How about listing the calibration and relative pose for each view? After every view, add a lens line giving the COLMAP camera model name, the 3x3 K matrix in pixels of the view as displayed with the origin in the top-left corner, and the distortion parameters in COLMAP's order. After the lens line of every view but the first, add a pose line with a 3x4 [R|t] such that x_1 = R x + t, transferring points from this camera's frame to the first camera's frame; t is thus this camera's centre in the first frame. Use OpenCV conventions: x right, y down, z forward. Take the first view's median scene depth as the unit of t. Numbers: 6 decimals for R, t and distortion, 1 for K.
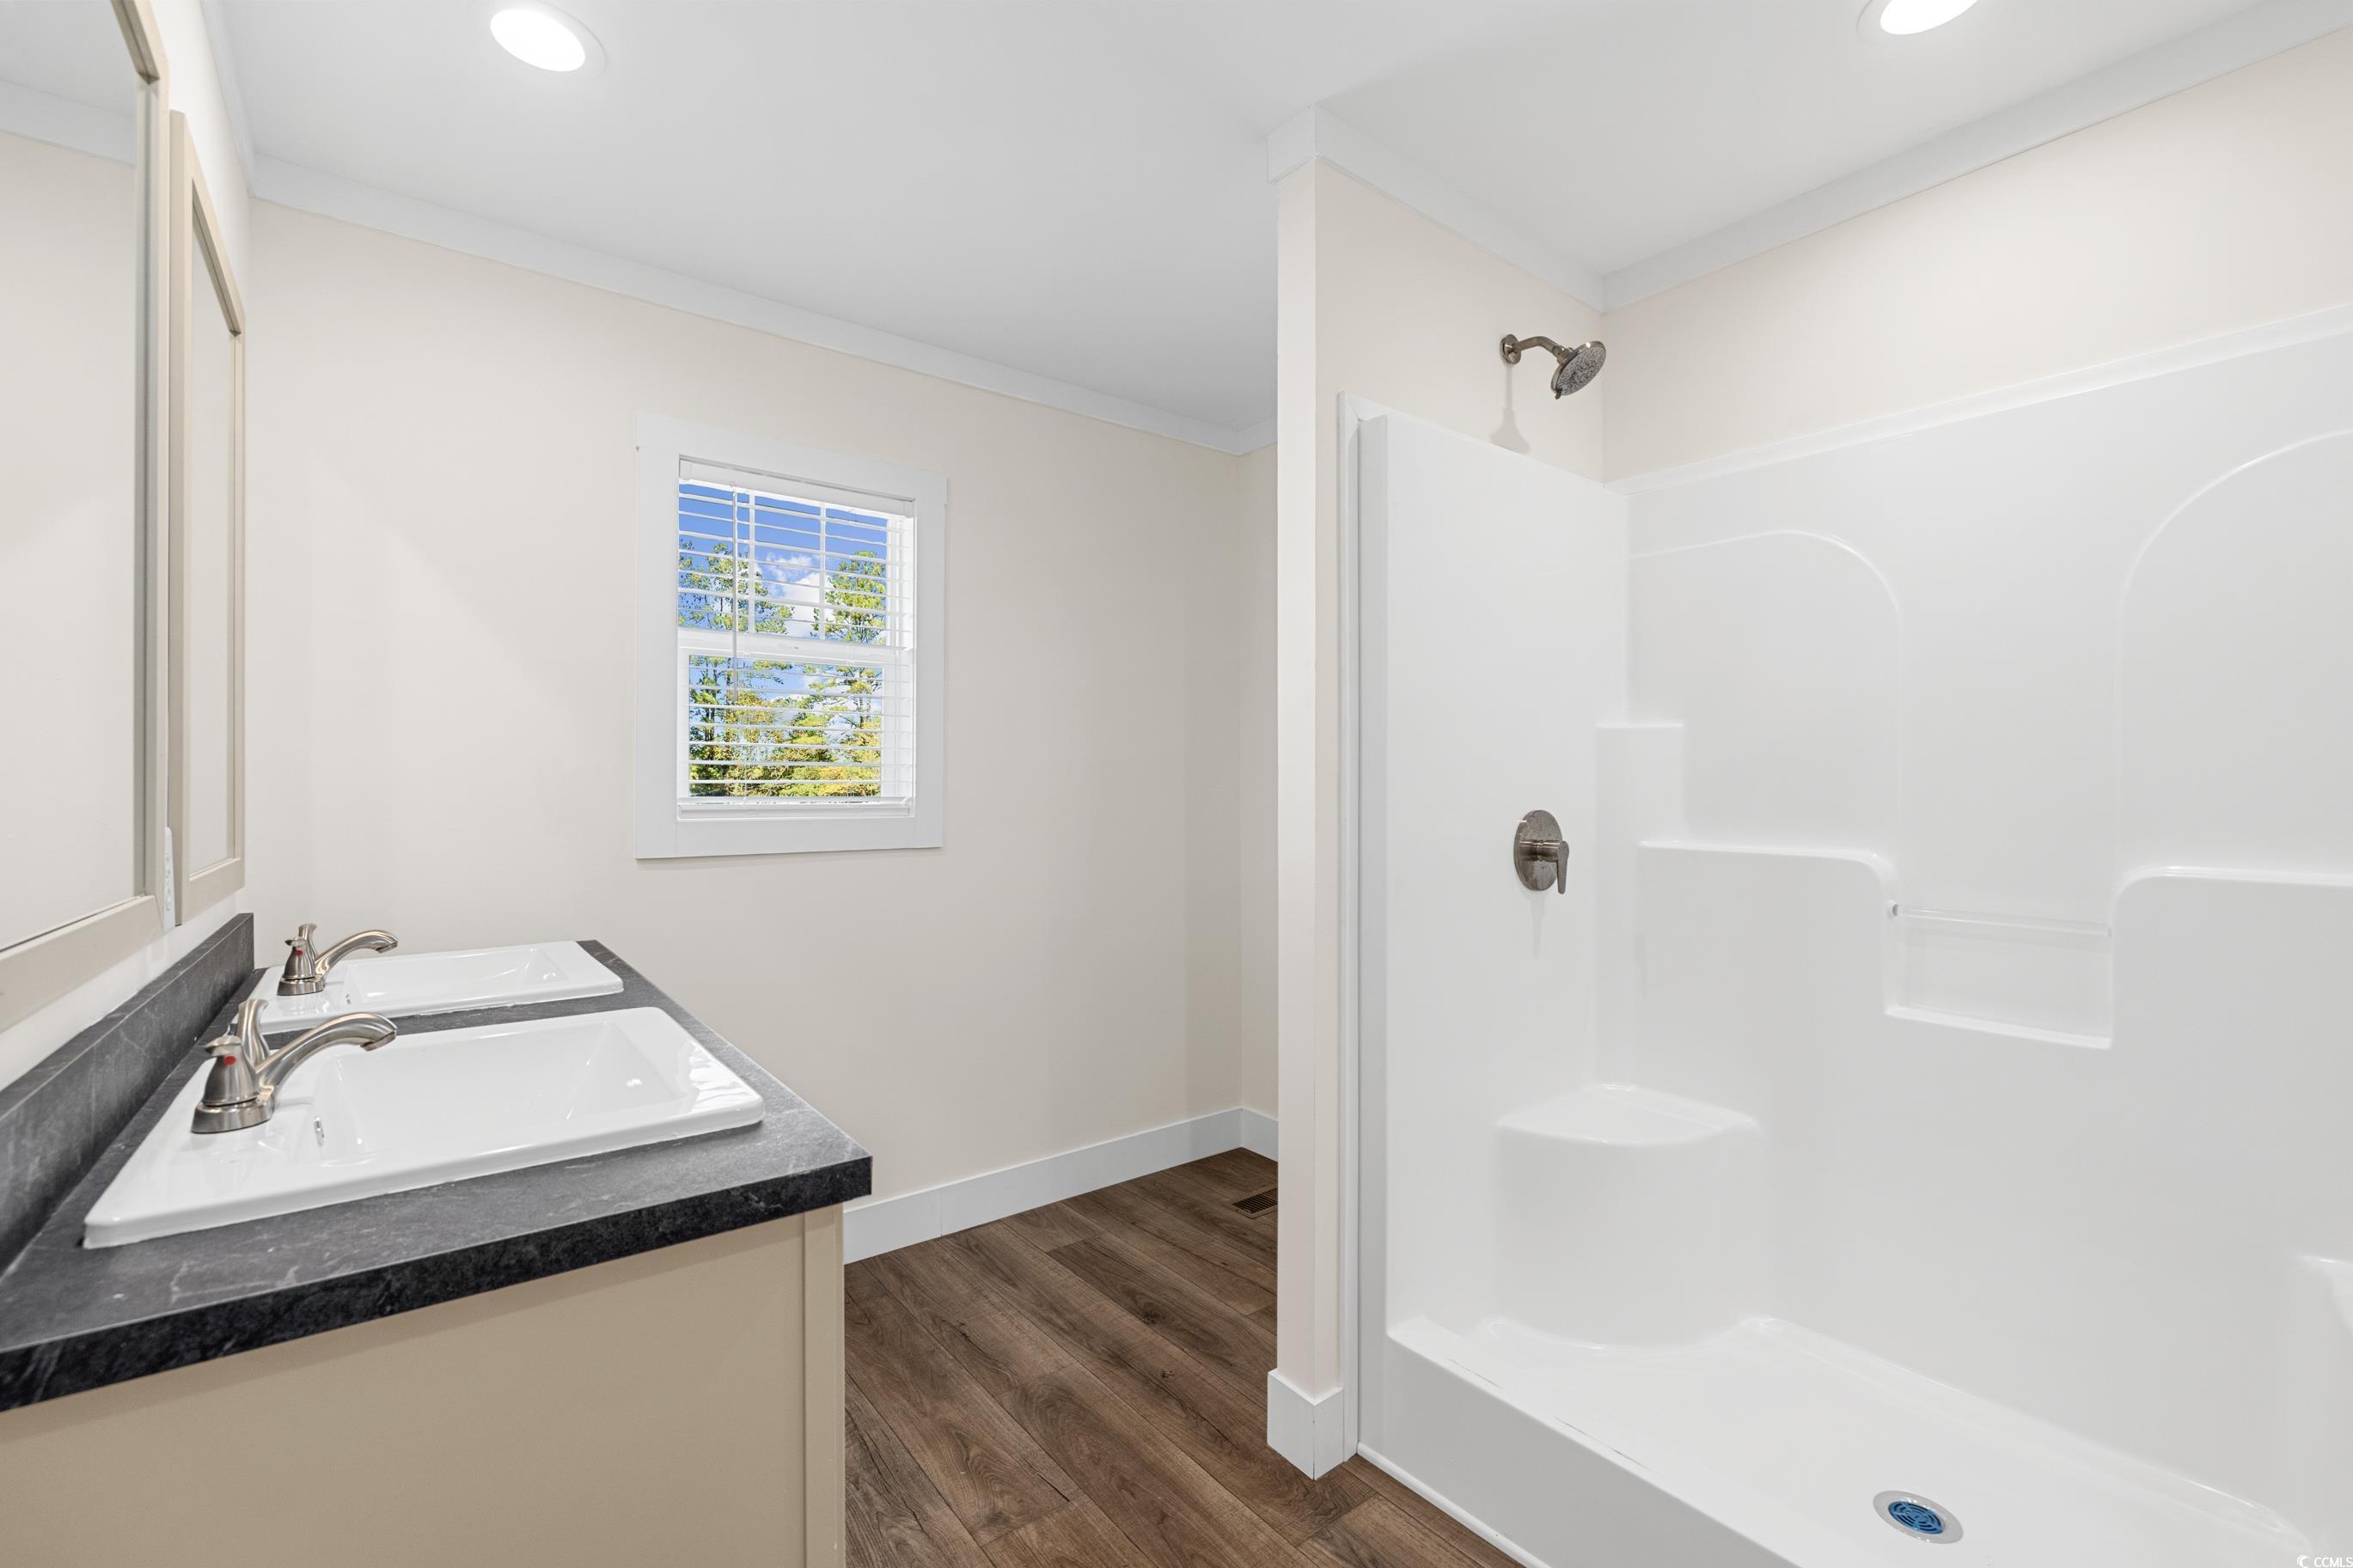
lens RADIAL K [[1000.3, 0, 1167.3], [0, 1000.3, 765.2], [0, 0, 1]] dist [-0.006330, 0.003349]
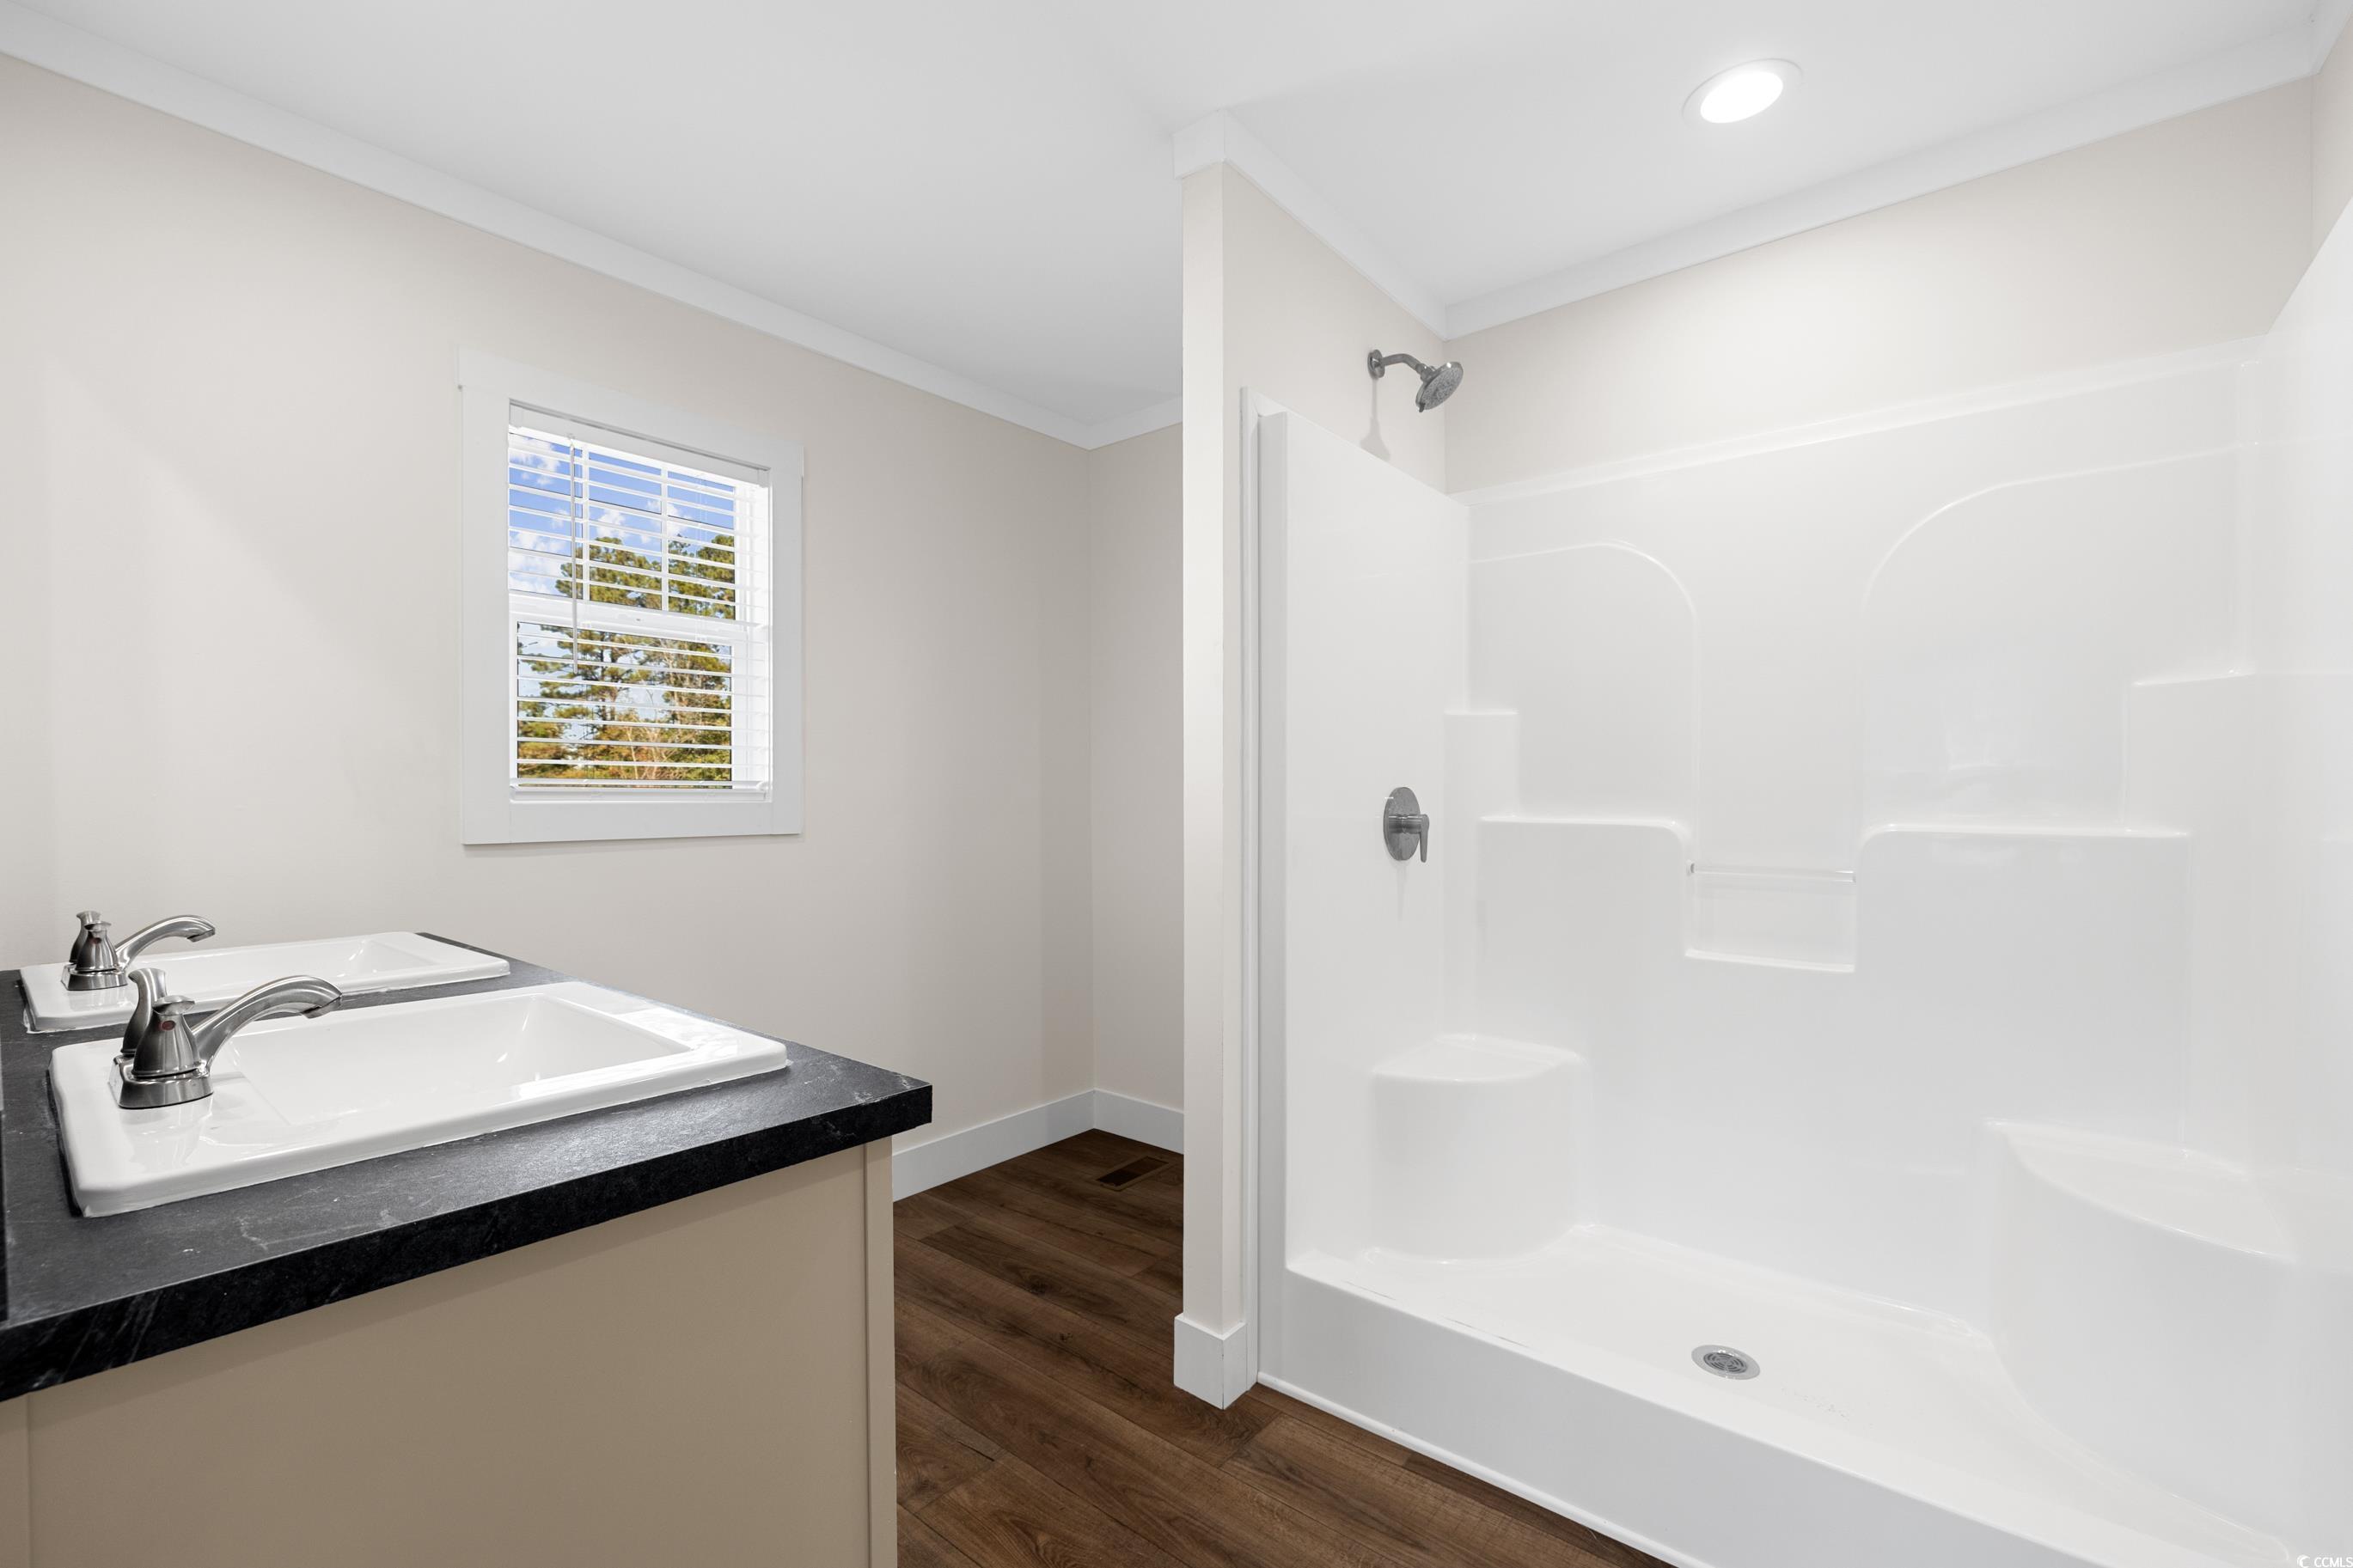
lens RADIAL K [[1000.3, 0, 1168.4], [0, 1000.3, 784.9], [0, 0, 1]] dist [-0.006330, 0.003349]
pose [[0.976389, 0.000525, 0.216019, -0.131729], [-0.003066, 0.999930, 0.011428, 0.034862], [-0.215998, -0.011821, 0.976322, -0.018944]]
